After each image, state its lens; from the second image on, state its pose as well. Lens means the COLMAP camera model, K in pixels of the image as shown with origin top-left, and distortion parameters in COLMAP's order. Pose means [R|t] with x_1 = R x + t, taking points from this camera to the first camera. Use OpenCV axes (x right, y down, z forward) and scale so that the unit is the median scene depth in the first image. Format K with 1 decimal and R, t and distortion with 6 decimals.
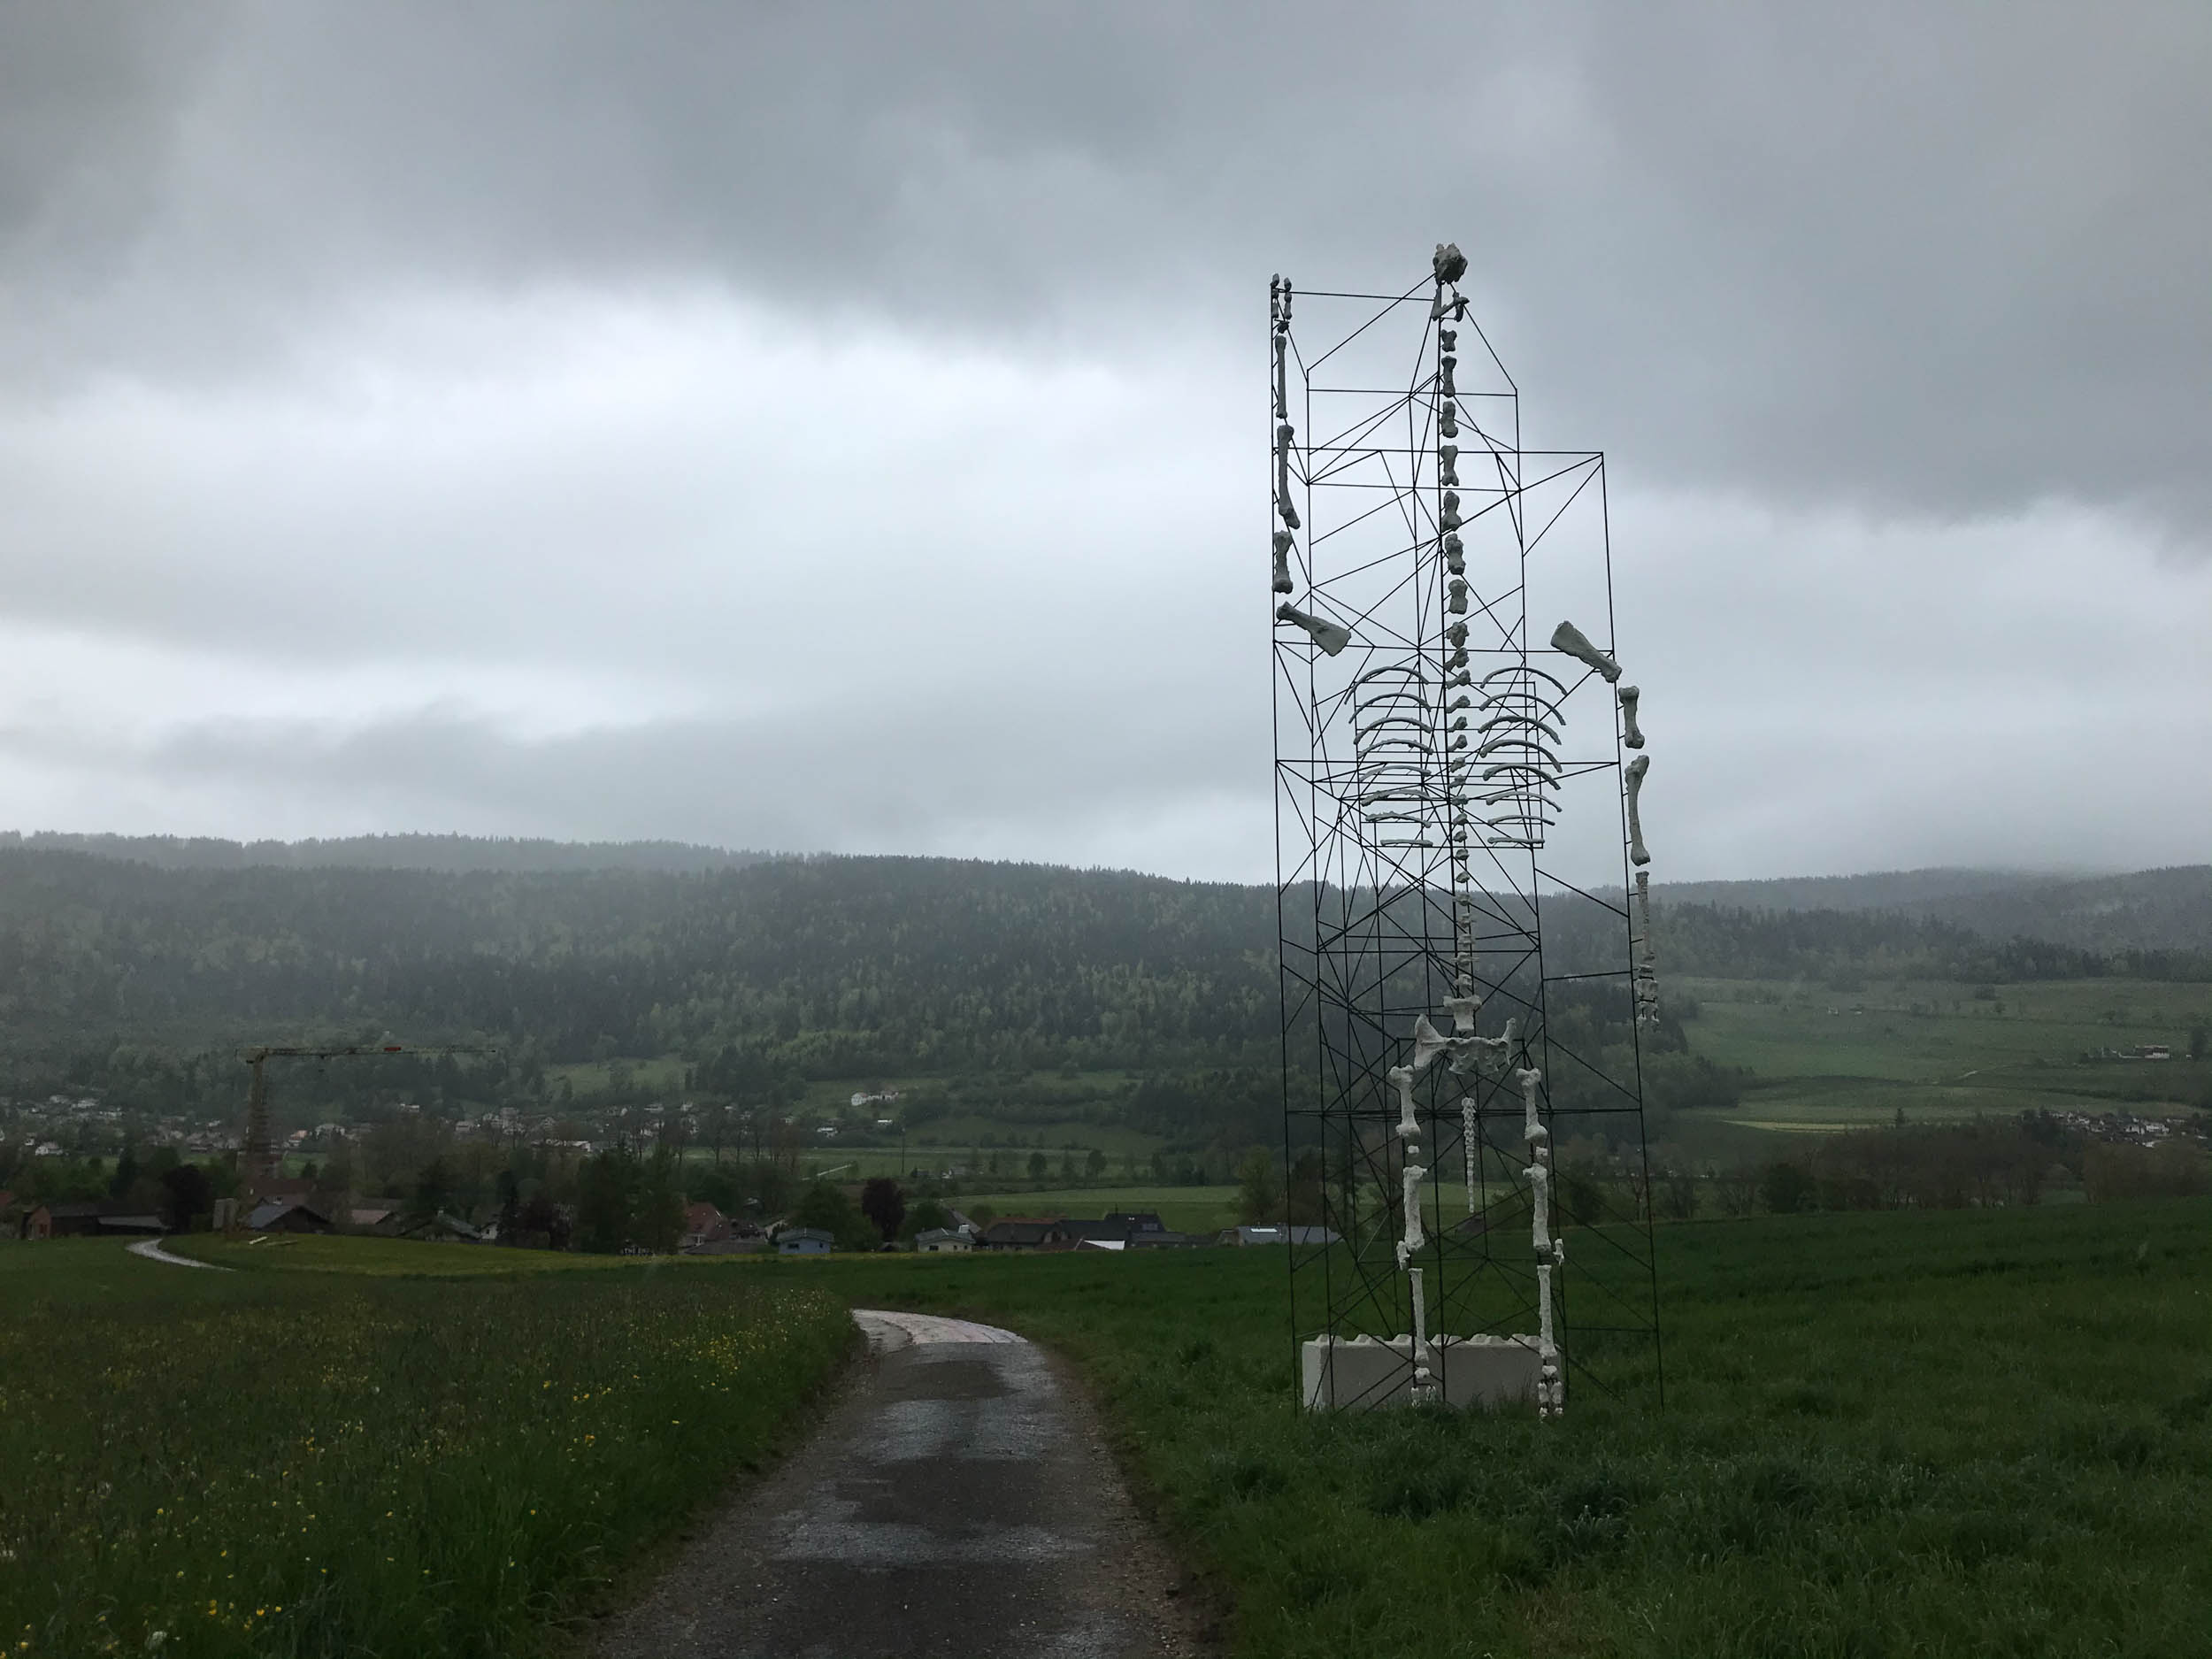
lens RADIAL K [[1808.2, 0, 1104.8], [0, 1808.2, 839.6], [0, 0, 1]] dist [0.025979, -0.015736]
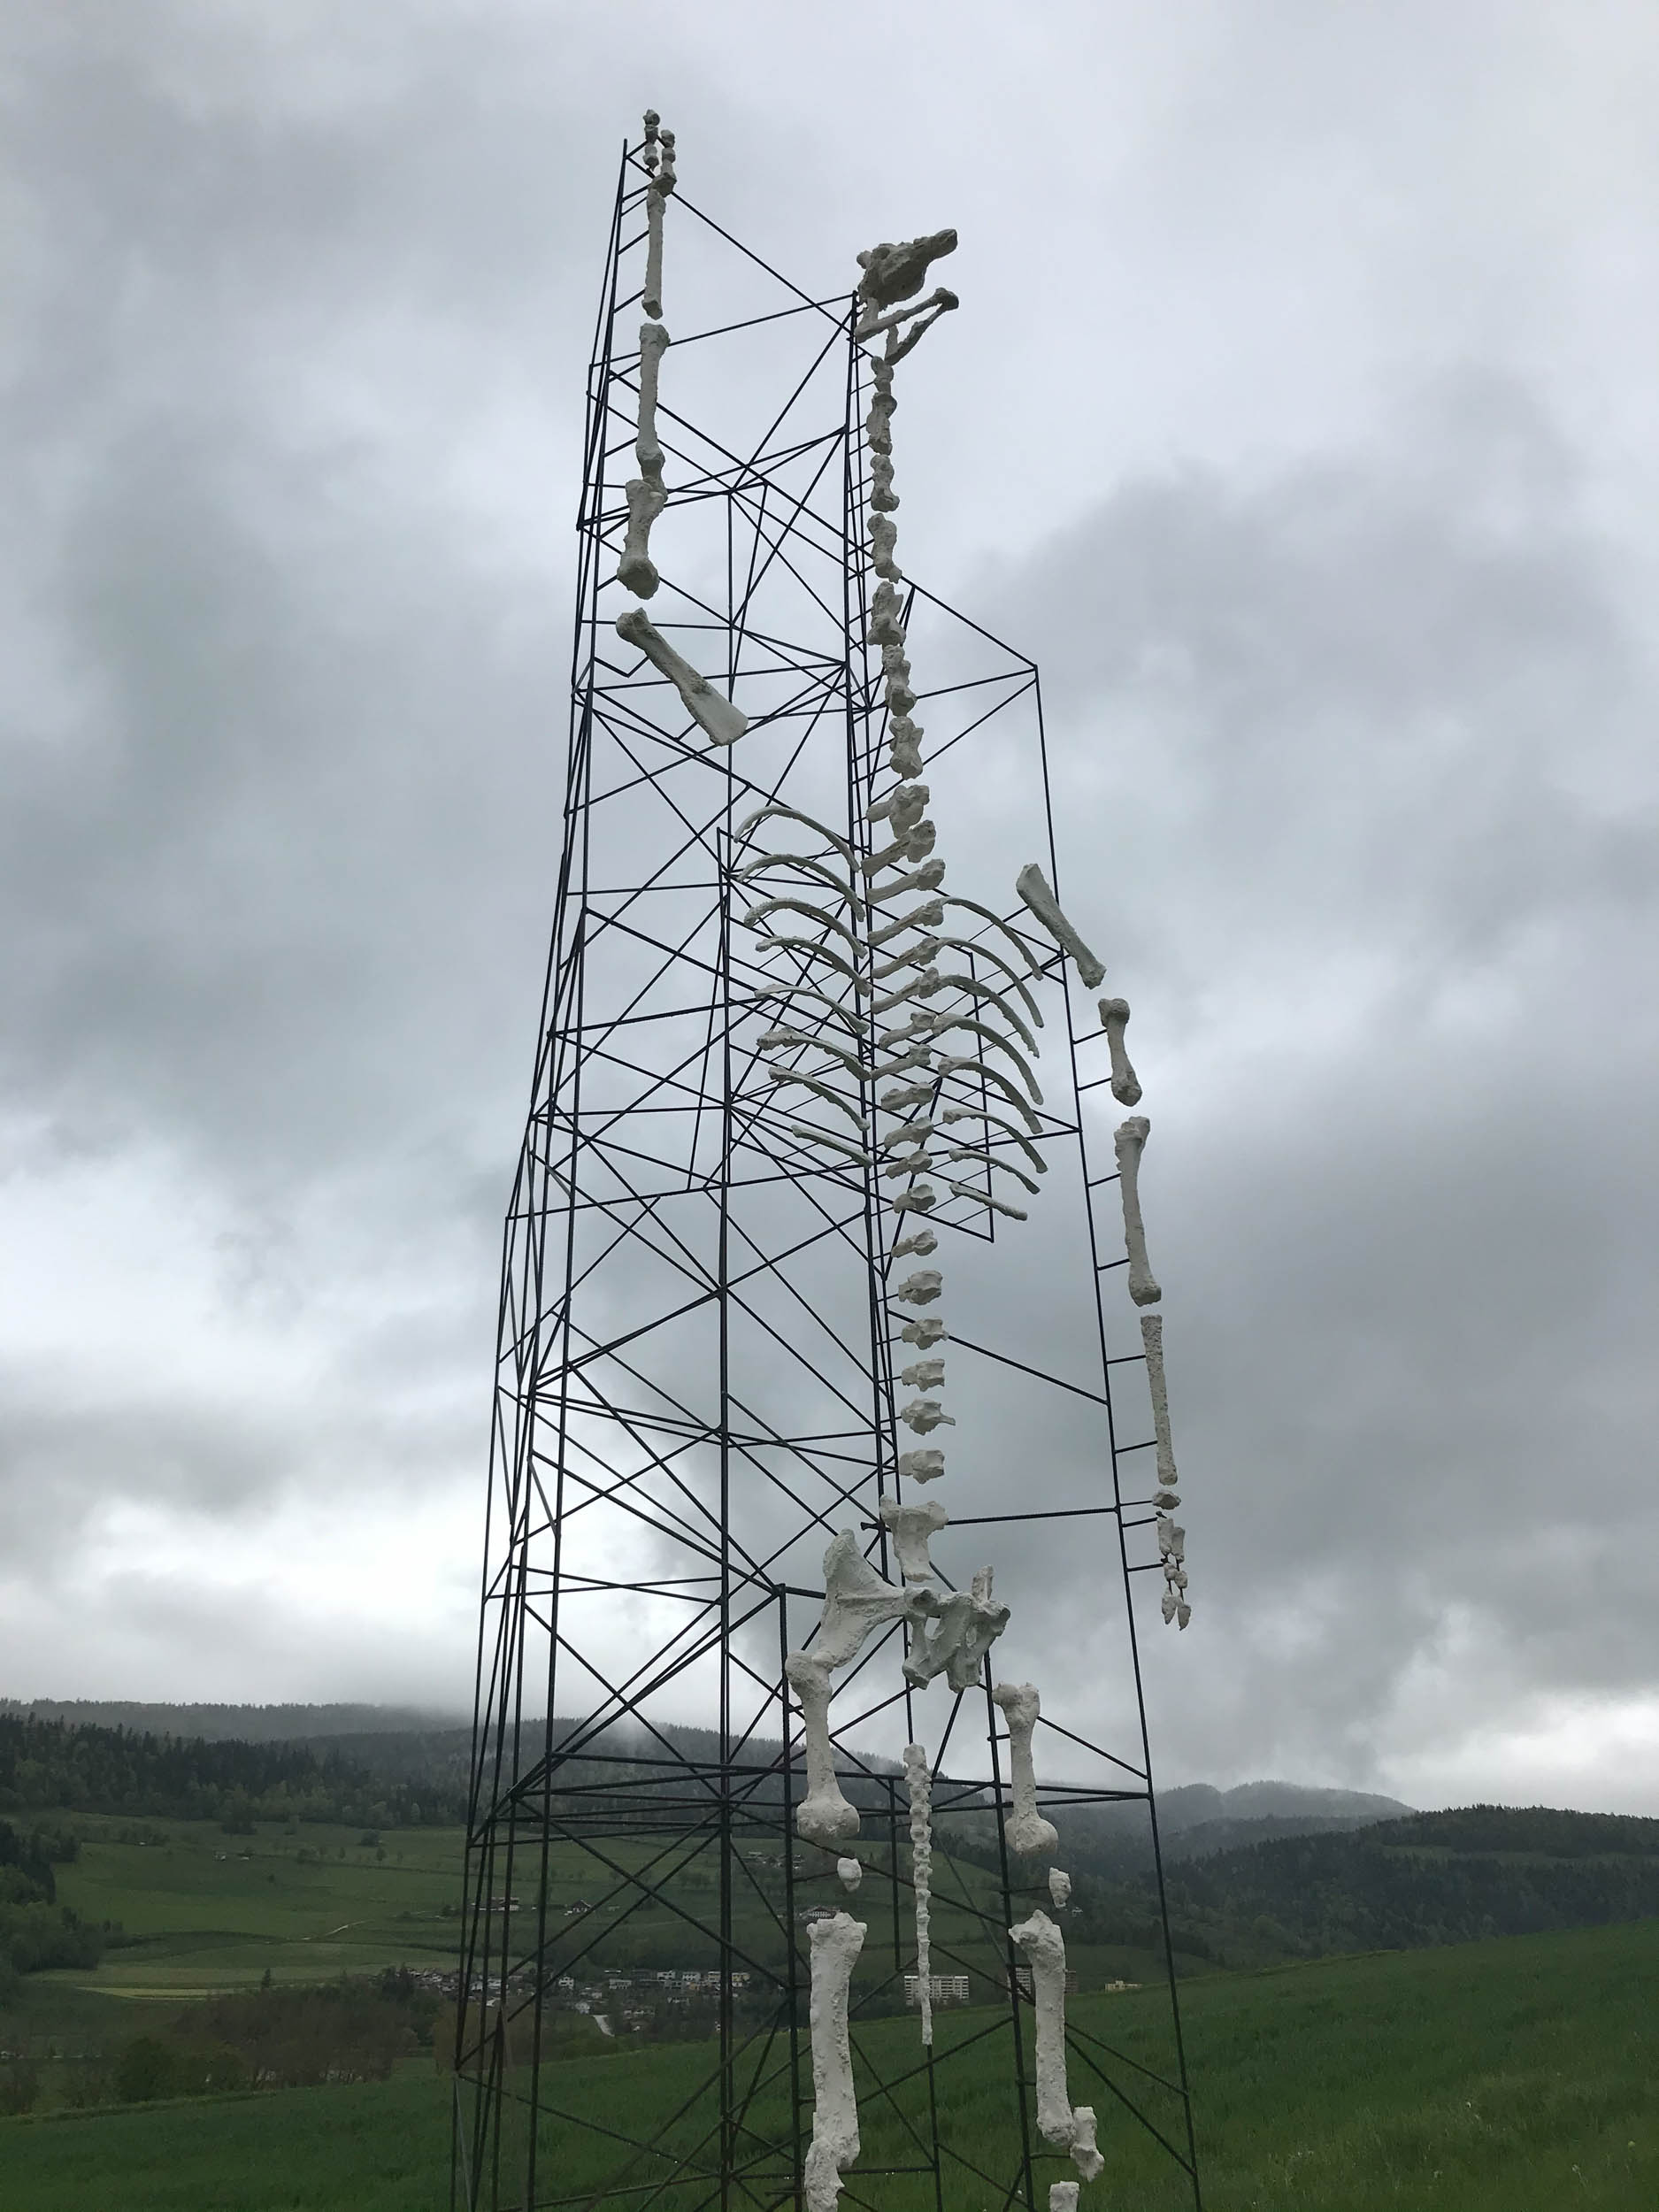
lens RADIAL K [[1808.2, 0, 833.9], [0, 1808.2, 1074.3], [0, 0, 1]] dist [0.025979, -0.015736]
pose [[0.777107, 0.267977, 0.569468, -0.095563], [-0.081261, 0.939972, -0.331436, 0.132051], [-0.624101, 0.211286, 0.752234, 0.631710]]
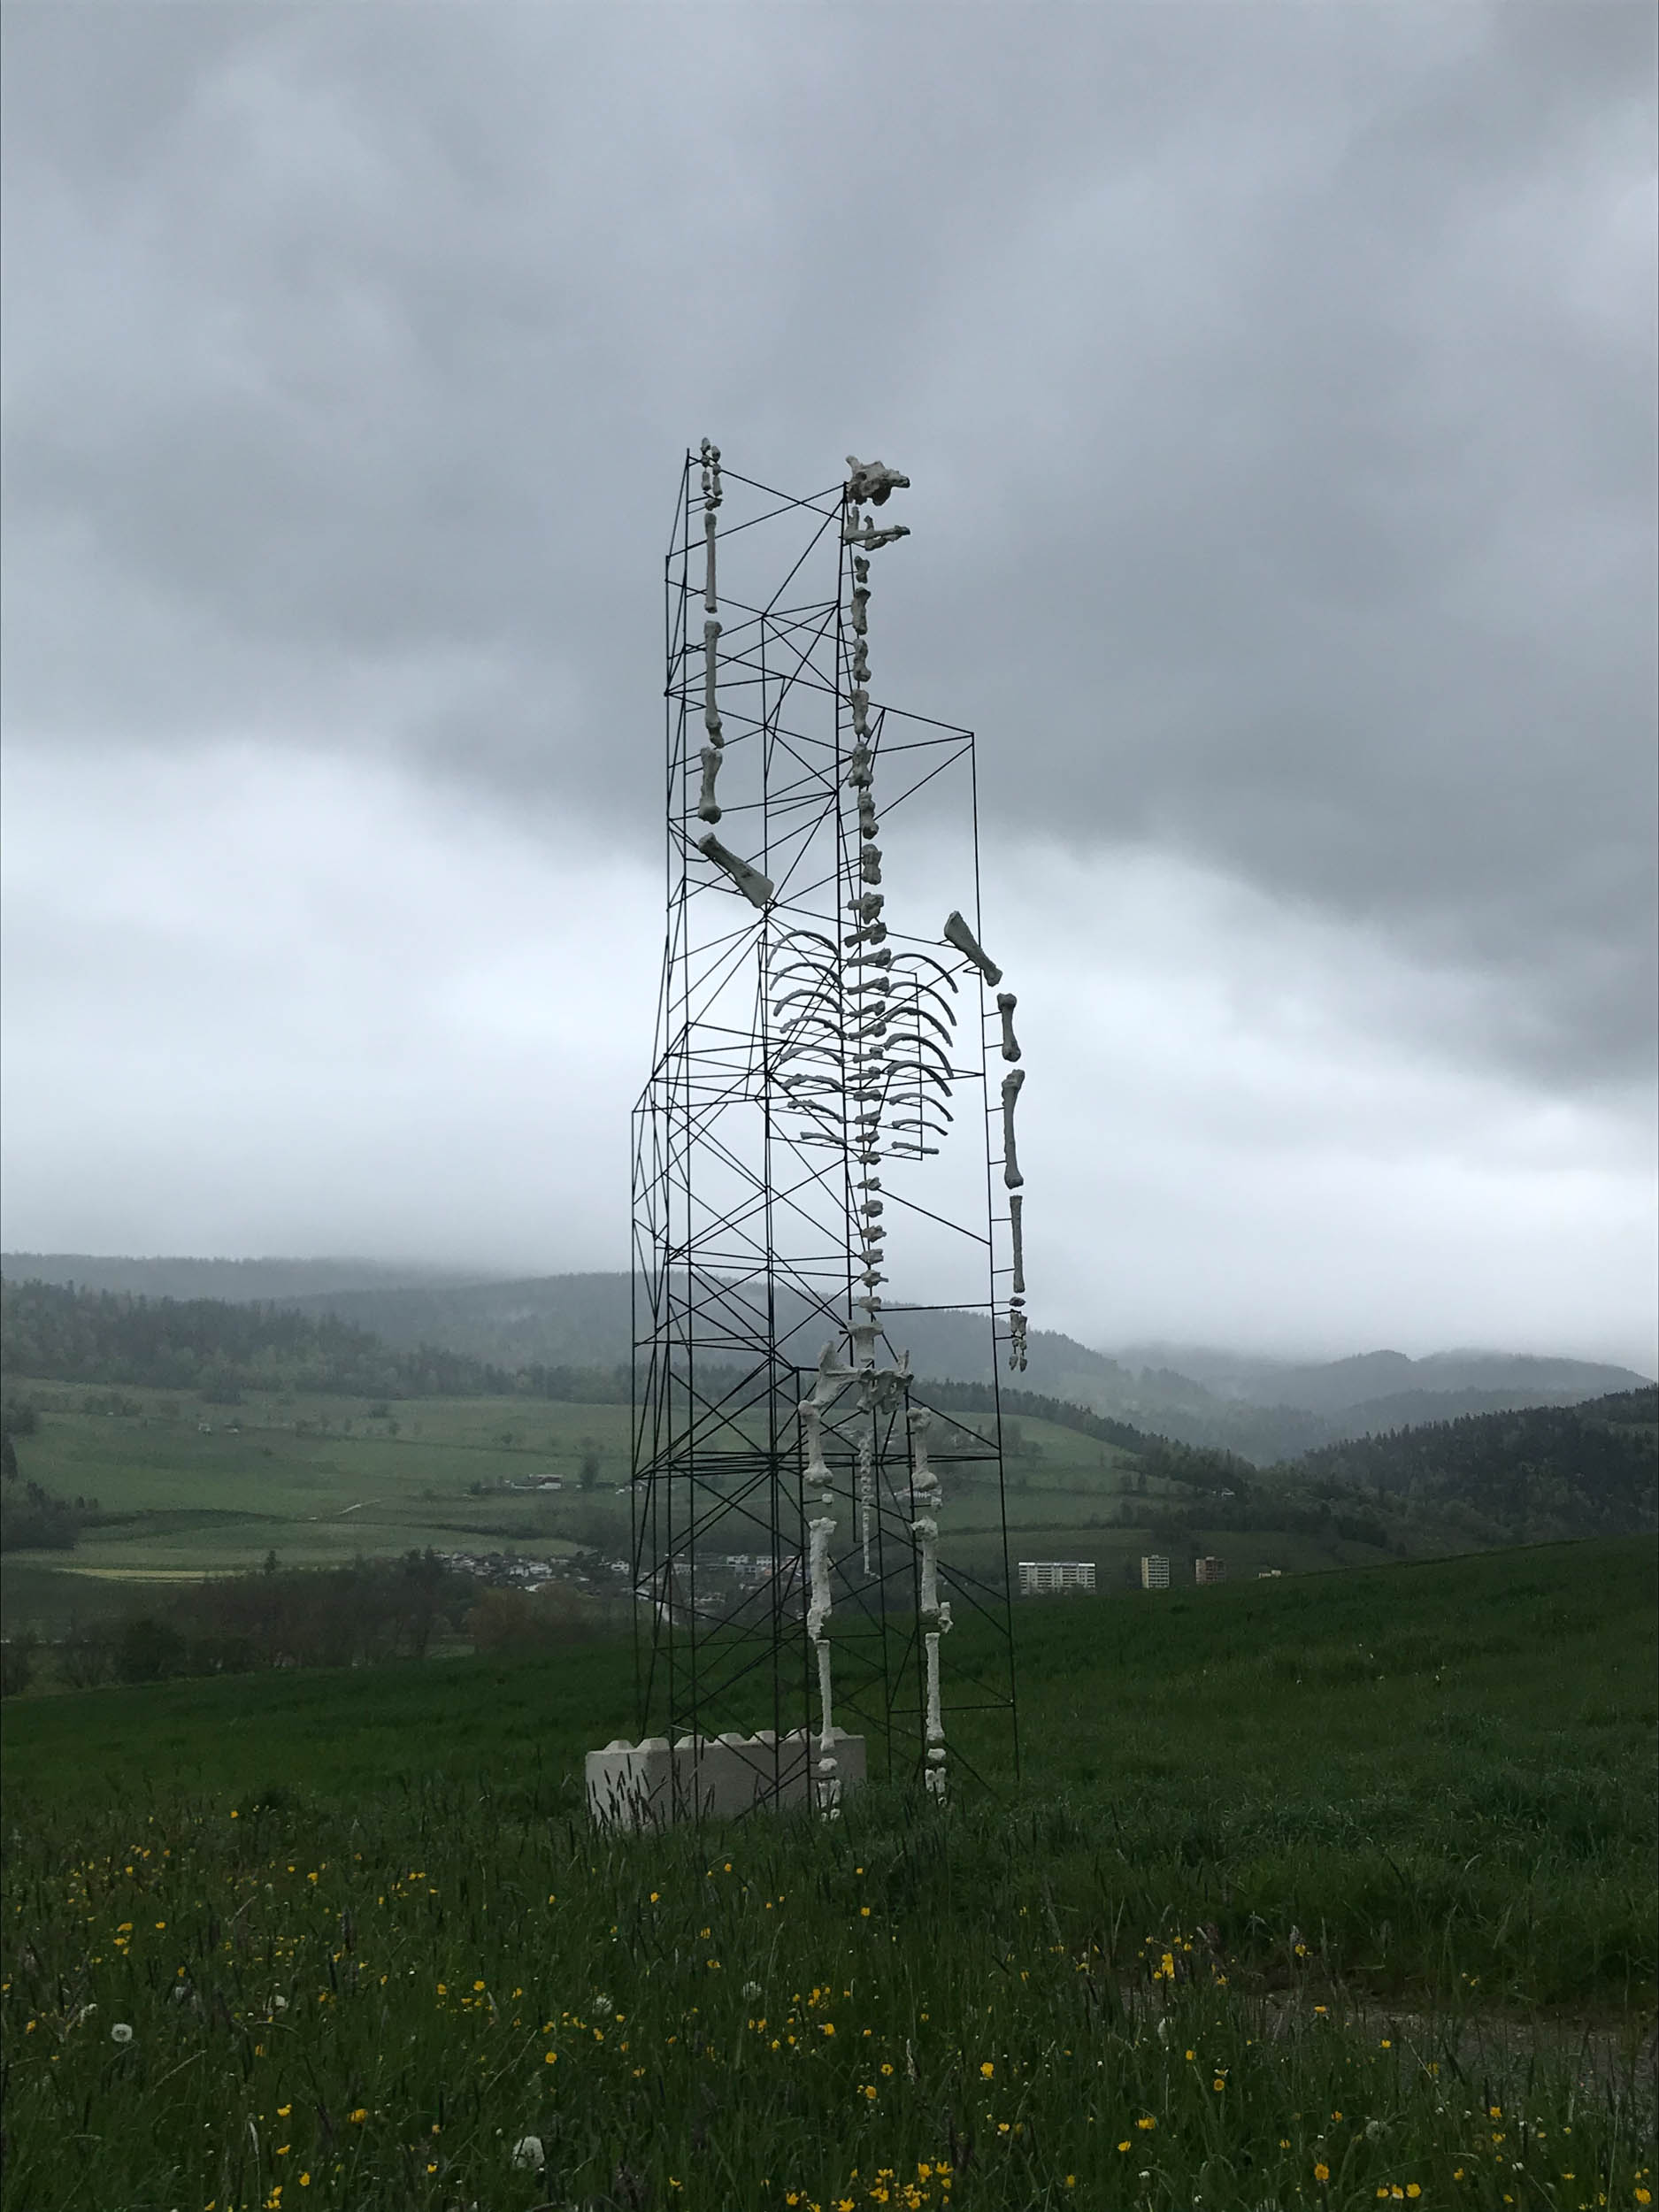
lens RADIAL K [[2341.5, 0, 837.6], [0, 2341.5, 1109.5], [0, 0, 1]] dist [0.058506, 0.000000]
pose [[0.801692, 0.105645, 0.588327, -0.462573], [-0.083021, 0.994397, -0.065433, 0.057861], [-0.591944, 0.003614, 0.805971, 0.104108]]
